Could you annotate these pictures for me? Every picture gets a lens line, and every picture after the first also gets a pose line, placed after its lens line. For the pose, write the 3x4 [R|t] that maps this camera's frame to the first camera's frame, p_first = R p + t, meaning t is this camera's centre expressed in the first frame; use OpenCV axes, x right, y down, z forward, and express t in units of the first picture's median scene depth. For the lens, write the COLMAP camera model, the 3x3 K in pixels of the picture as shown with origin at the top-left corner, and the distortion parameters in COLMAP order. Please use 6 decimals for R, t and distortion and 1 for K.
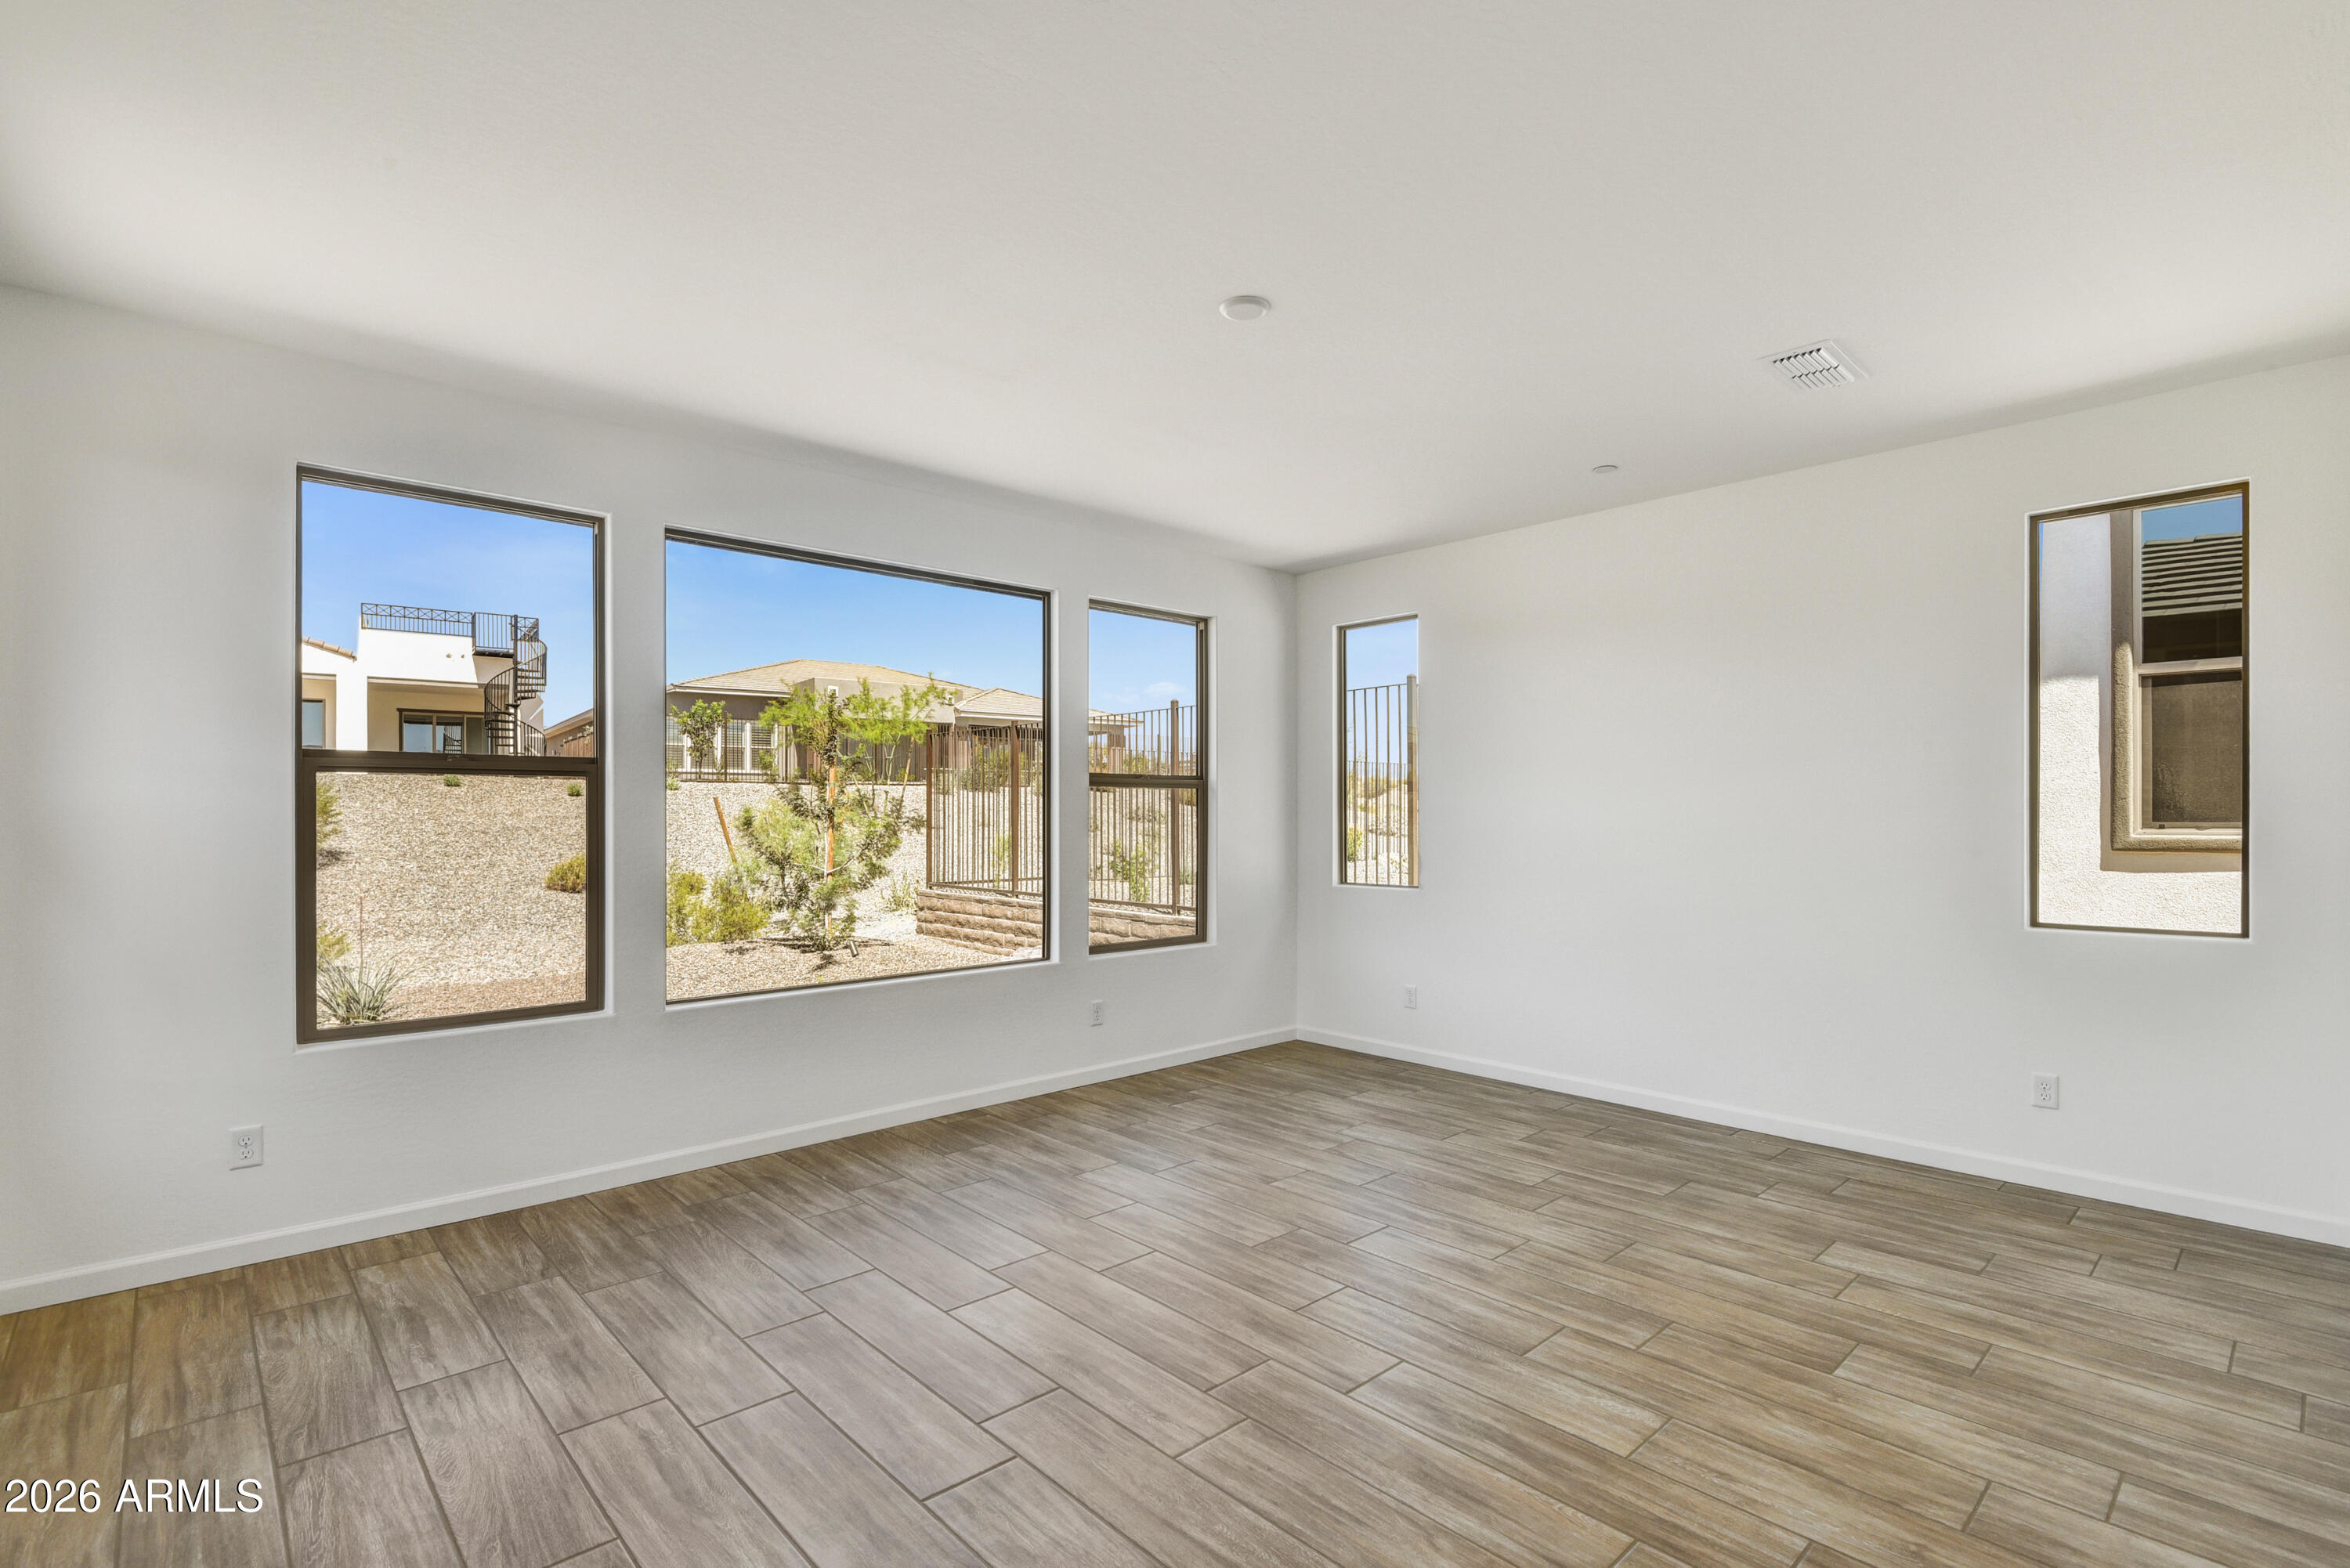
lens RADIAL K [[1074.8, 0, 1184.1], [0, 1074.8, 803.0], [0, 0, 1]] dist [0.001236, -0.004599]
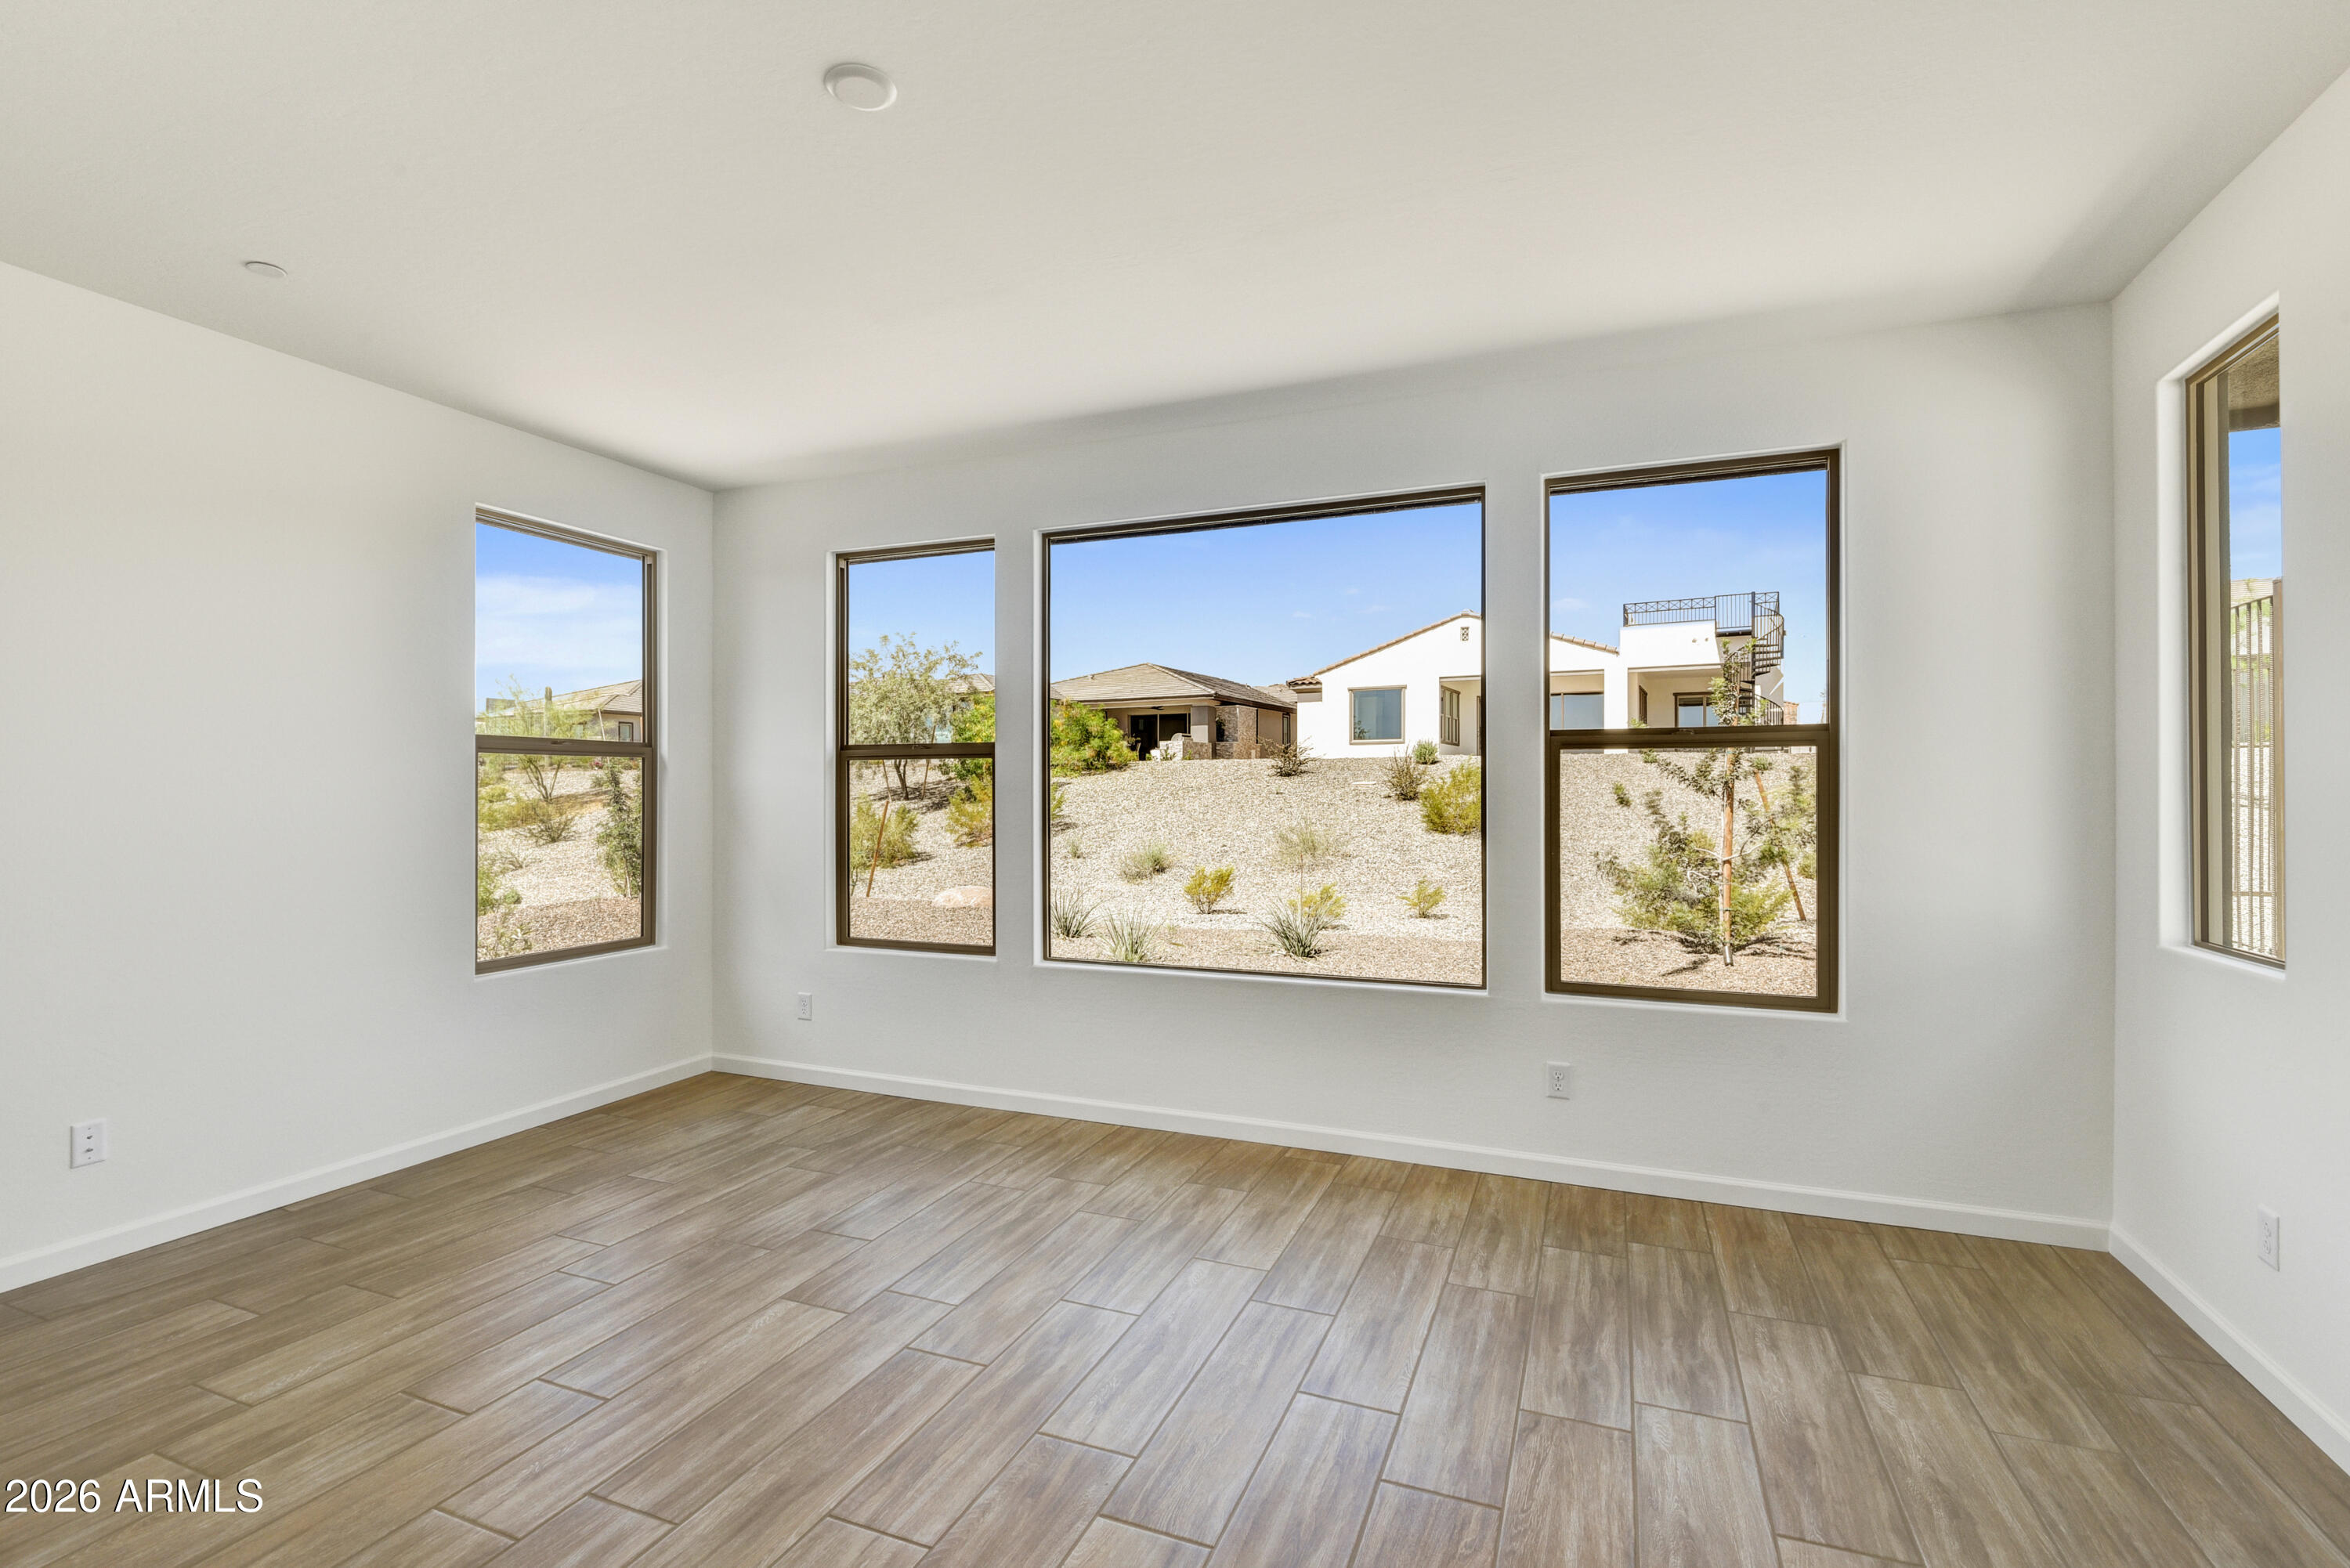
lens RADIAL K [[1074.8, 0, 1175.9], [0, 1074.8, 779.9], [0, 0, 1]] dist [0.001236, -0.004599]
pose [[0.423117, -0.005657, -0.906057, 0.583867], [0.008132, 0.999964, -0.002446, 0.003872], [0.906039, -0.006333, 0.423148, 0.649429]]
